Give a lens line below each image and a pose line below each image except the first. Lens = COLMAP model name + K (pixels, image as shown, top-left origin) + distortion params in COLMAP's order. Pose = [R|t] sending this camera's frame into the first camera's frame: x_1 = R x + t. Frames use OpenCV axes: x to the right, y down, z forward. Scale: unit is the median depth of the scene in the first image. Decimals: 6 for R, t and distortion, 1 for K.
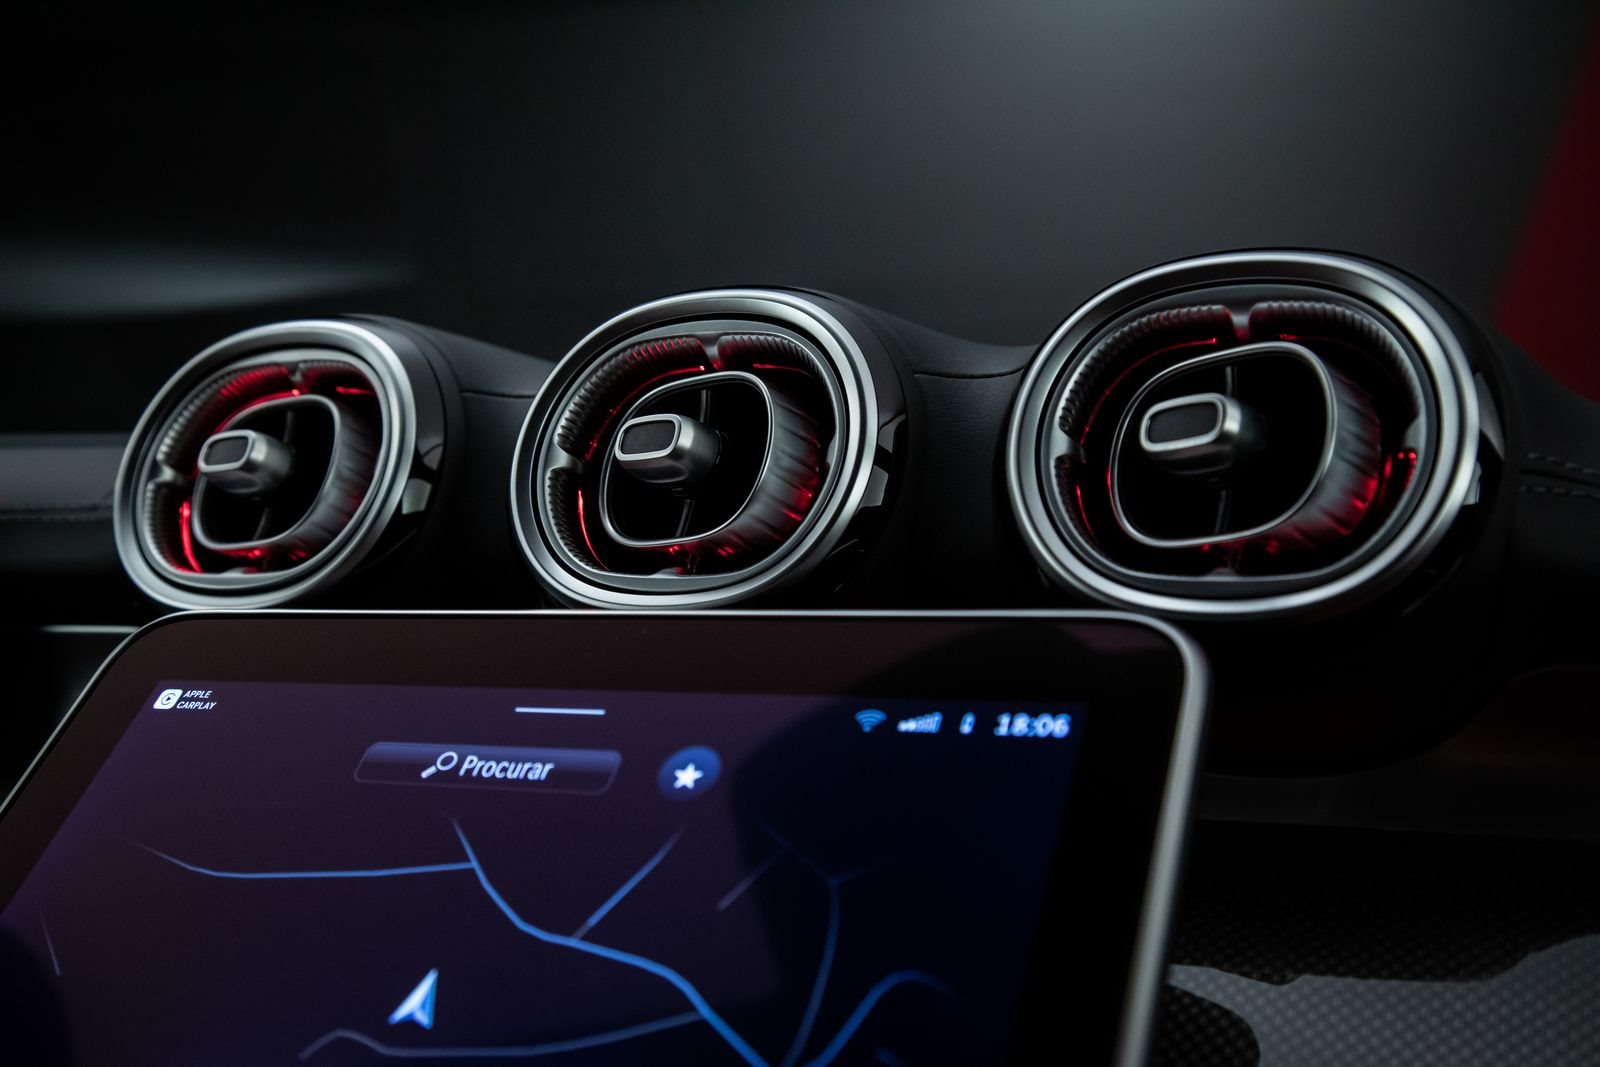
lens RADIAL K [[1796.9, 0, 801.1], [0, 1796.9, 528.2], [0, 0, 1]] dist [0.009420, 0.000000]
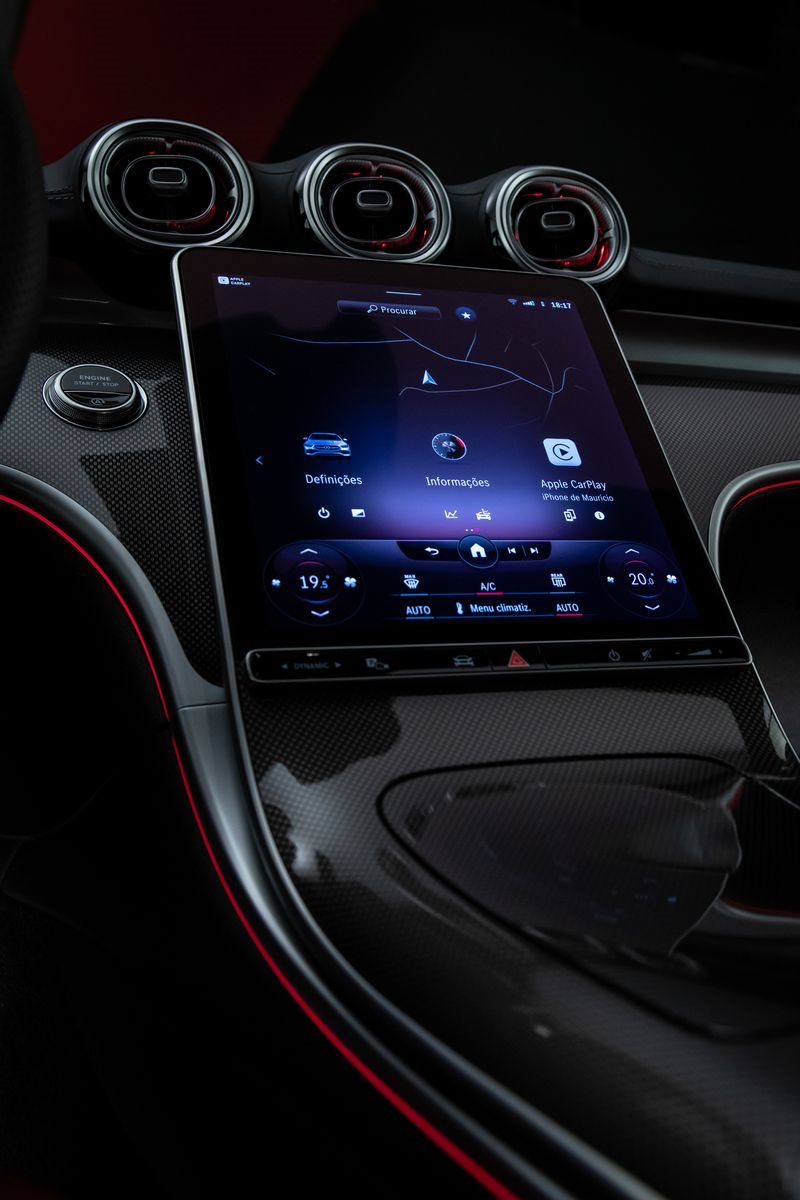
lens RADIAL K [[1200.3, 0, 408.9], [0, 1200.3, 595.3], [0, 0, 1]] dist [0.004916, 0.000000]
pose [[0.726033, -0.067529, 0.684336, -1.430693], [-0.058936, 0.985394, 0.159764, 0.263677], [-0.685129, -0.156325, 0.711450, -0.409066]]
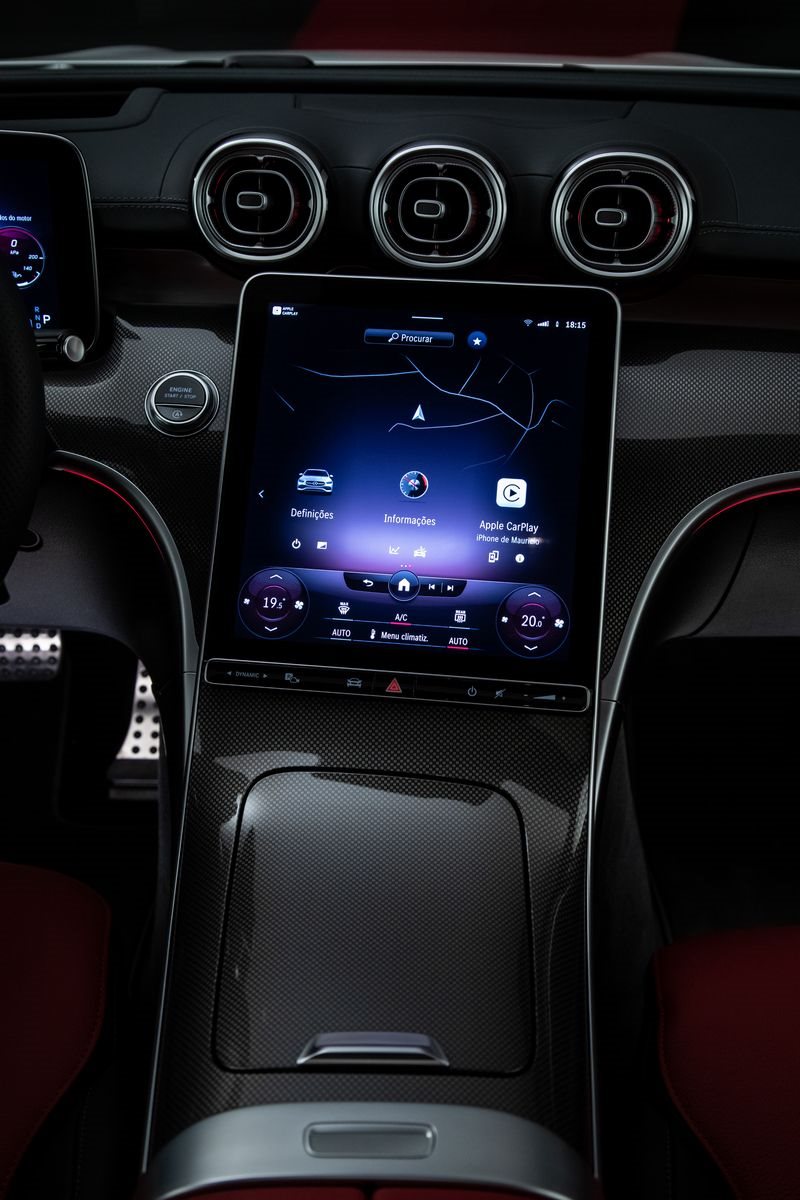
lens RADIAL K [[1344.4, 0, 404.4], [0, 1344.4, 592.3], [0, 0, 1]] dist [0.049008, 0.000000]
pose [[0.954644, -0.159865, 0.251192, -0.874345], [-0.014140, 0.818344, 0.574554, -0.905839], [-0.297413, -0.552047, 0.778967, -1.197274]]
